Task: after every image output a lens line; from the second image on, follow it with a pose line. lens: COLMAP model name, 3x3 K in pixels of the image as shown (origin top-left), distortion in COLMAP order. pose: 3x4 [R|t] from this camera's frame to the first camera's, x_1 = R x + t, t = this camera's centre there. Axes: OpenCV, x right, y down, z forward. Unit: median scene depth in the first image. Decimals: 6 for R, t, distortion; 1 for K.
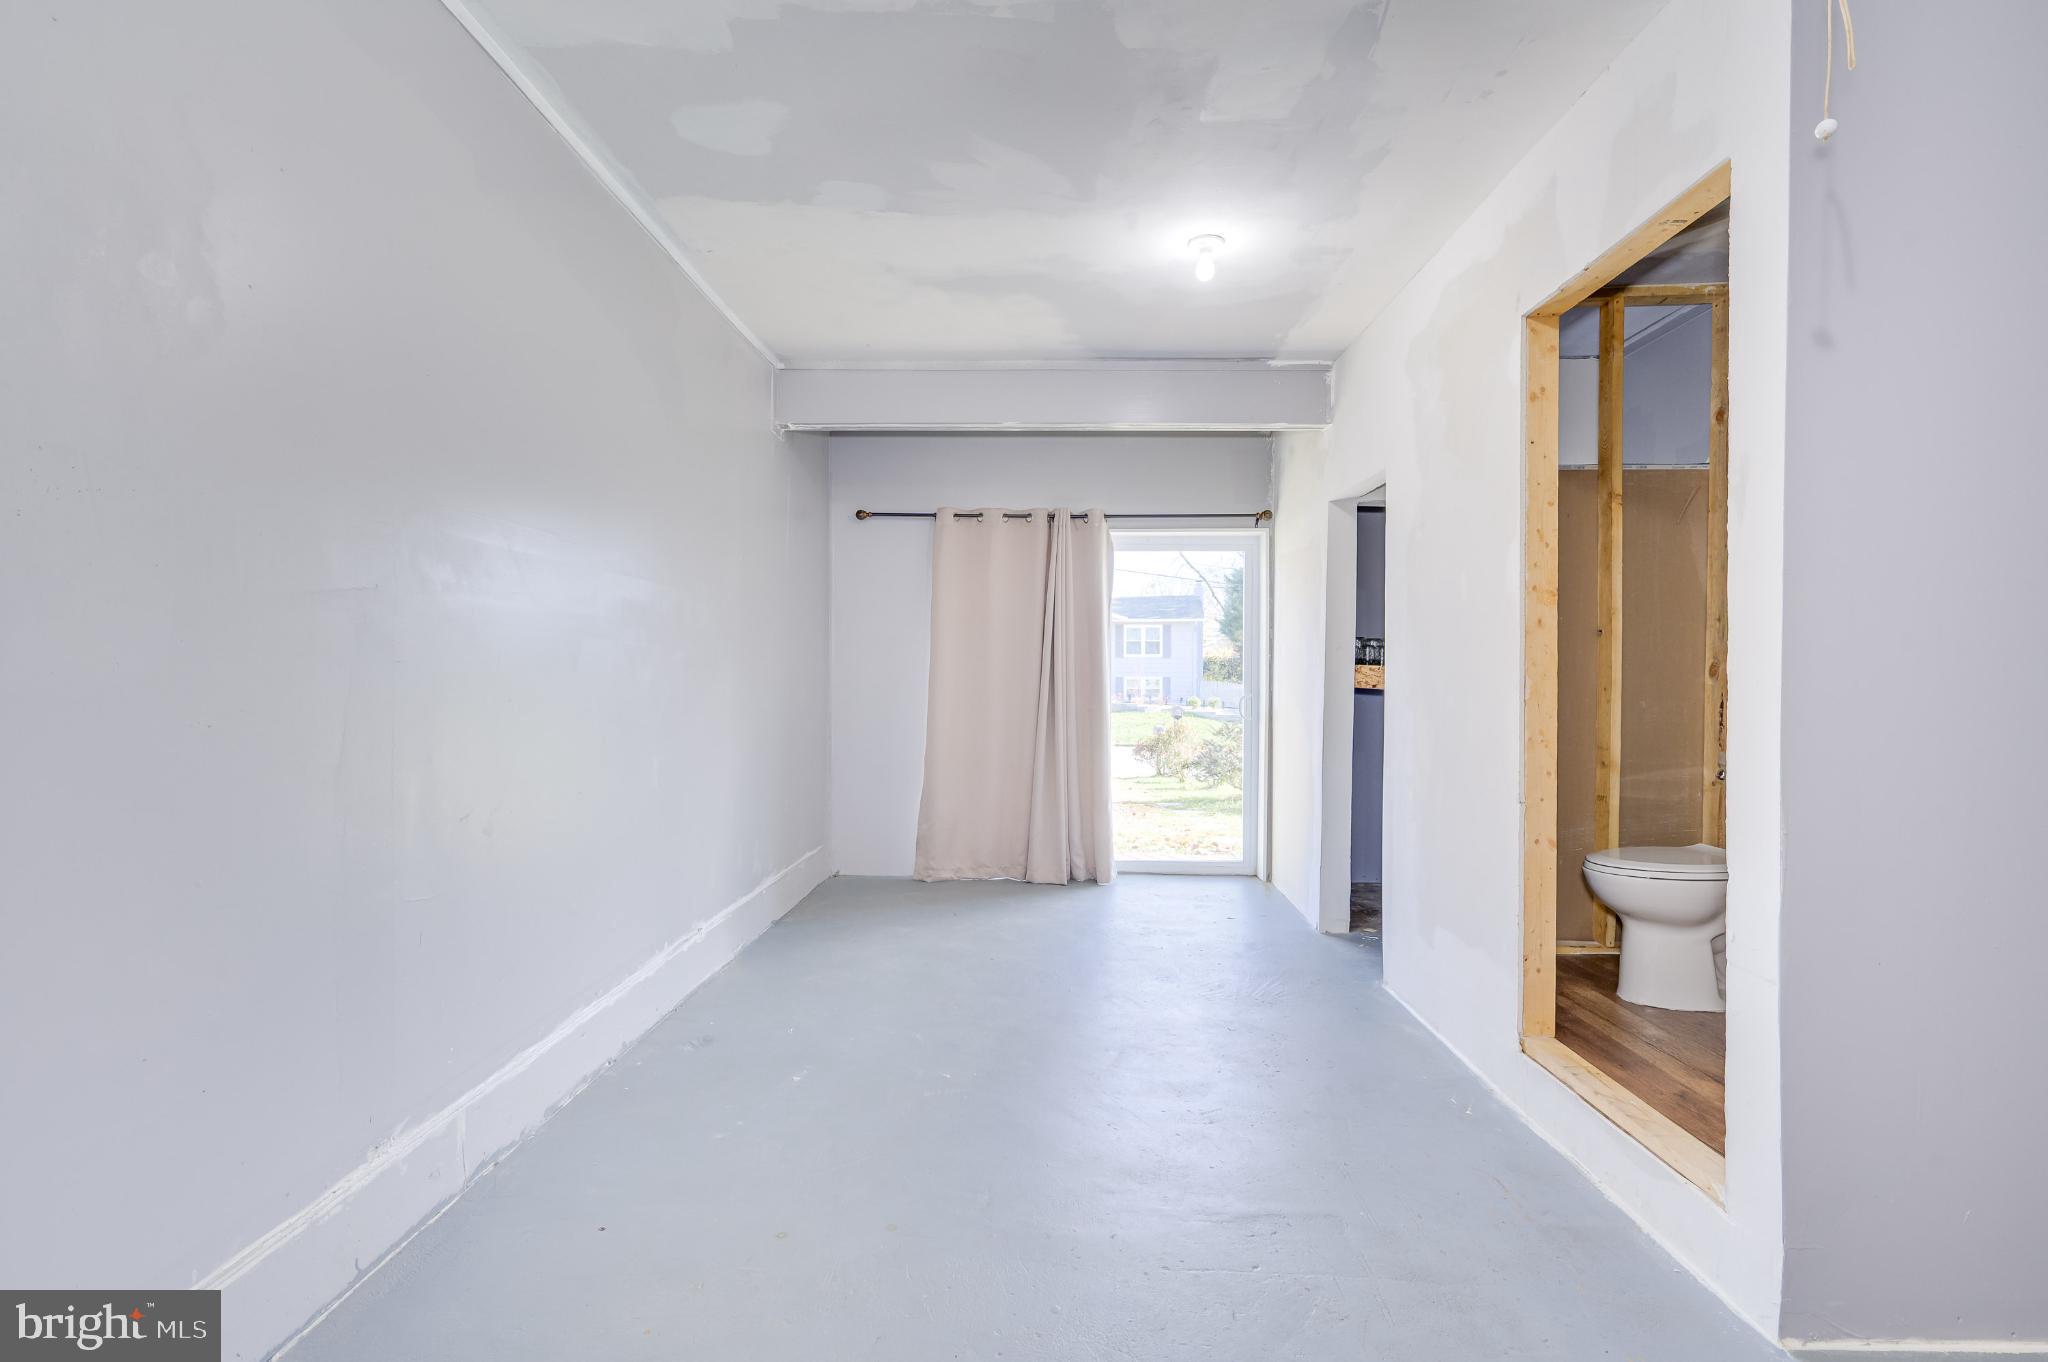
lens RADIAL K [[906.4, 0, 1026.3], [0, 906.4, 692.0], [0, 0, 1]] dist [0.001774, -0.000670]
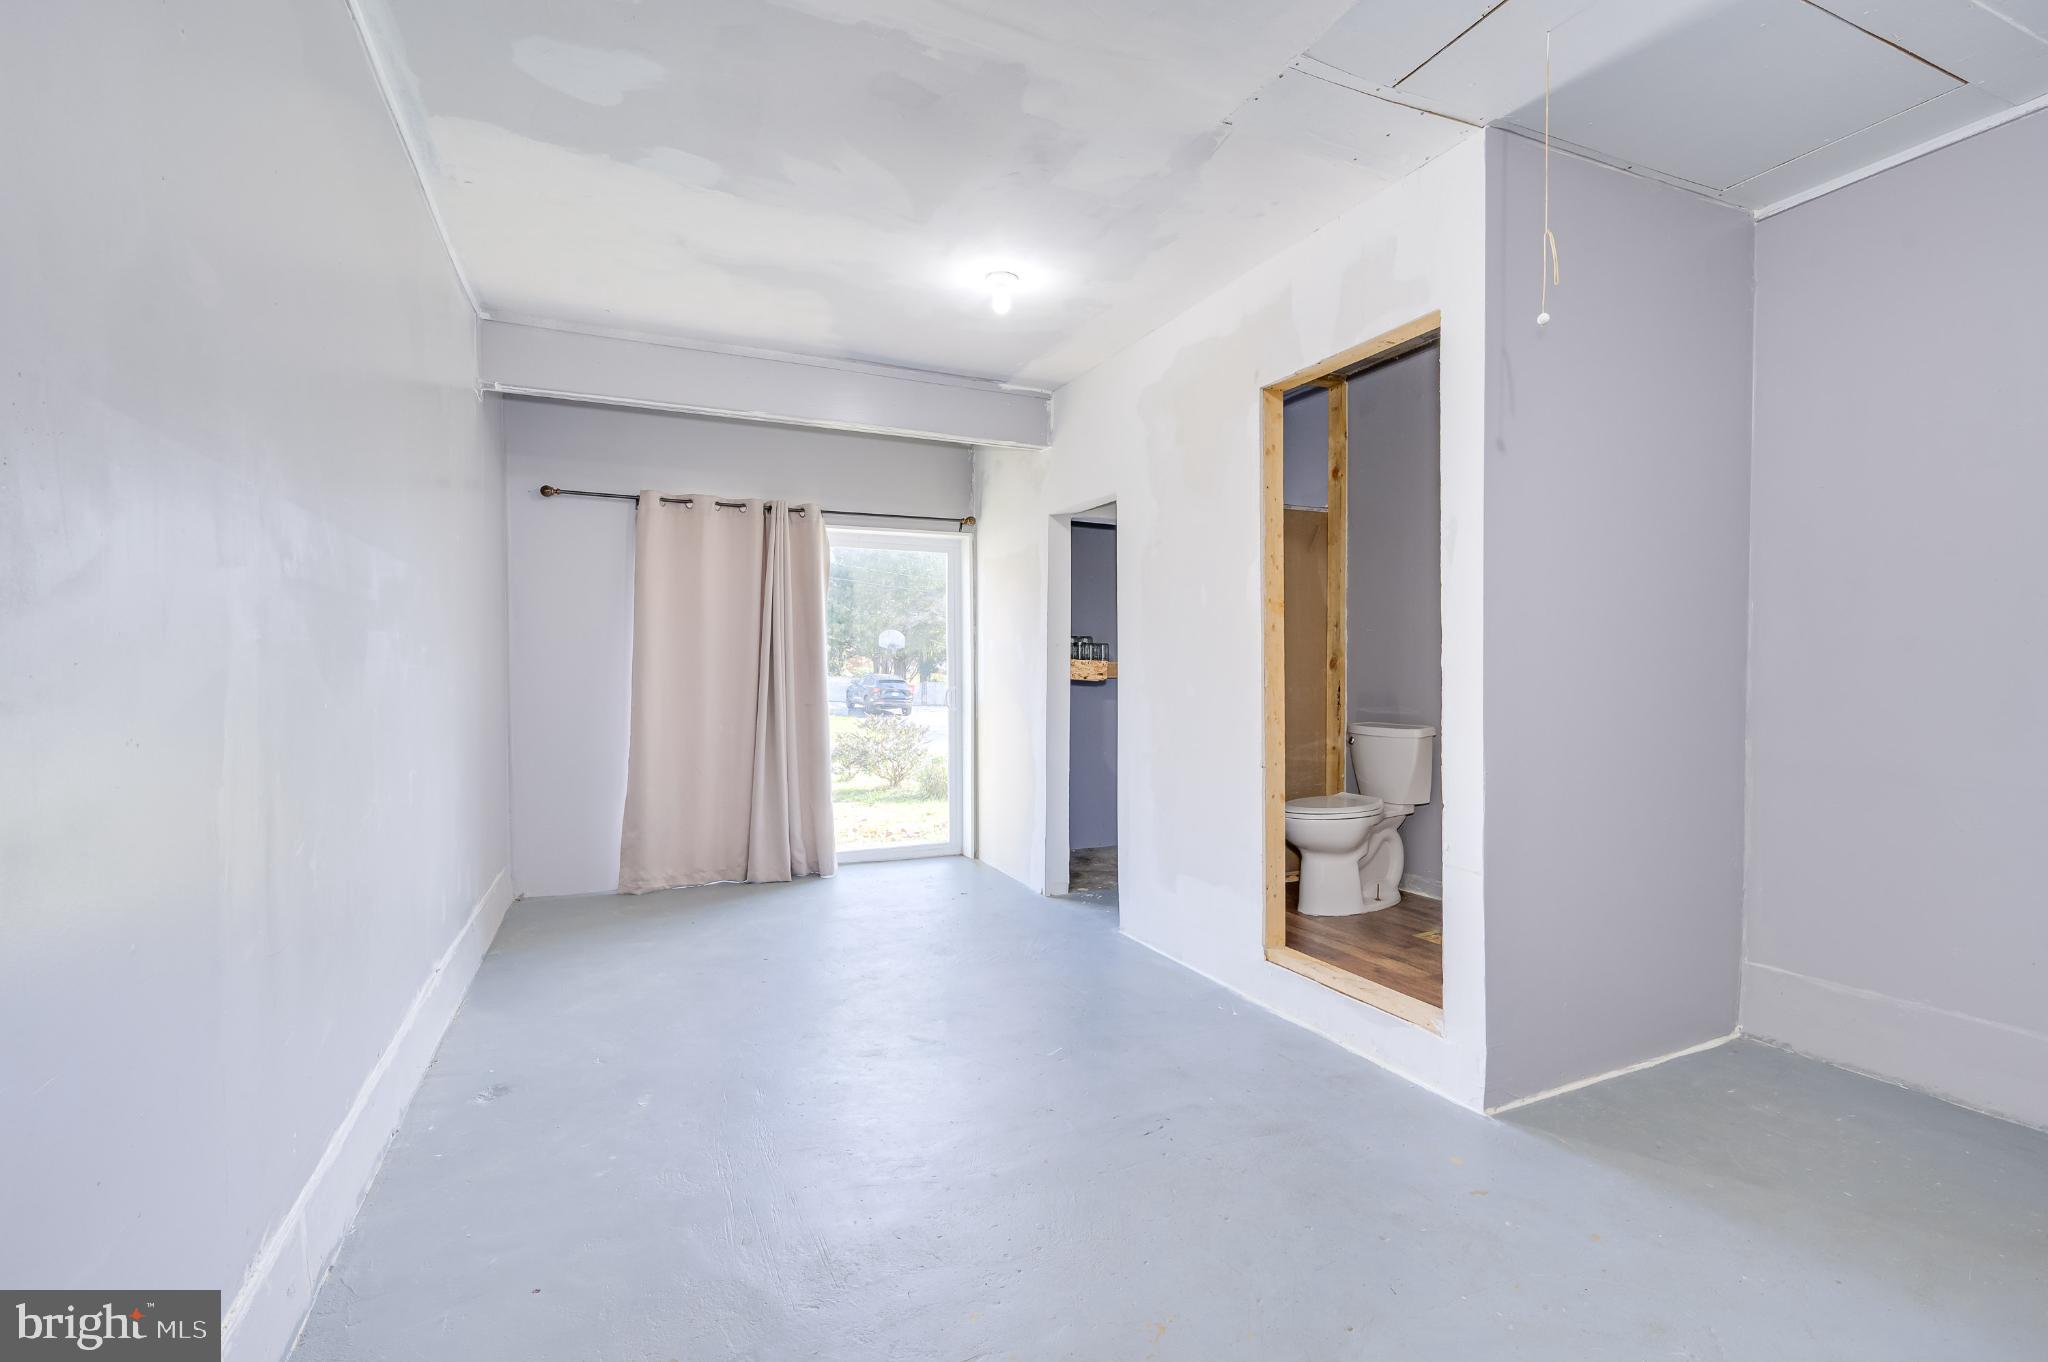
lens RADIAL K [[906.4, 0, 1026.3], [0, 906.4, 692.0], [0, 0, 1]] dist [0.001774, -0.000670]
pose [[0.901187, -0.017003, 0.433098, -0.186742], [0.013767, 0.999849, 0.010606, -0.001835], [-0.433213, -0.003595, 0.901285, -0.007977]]
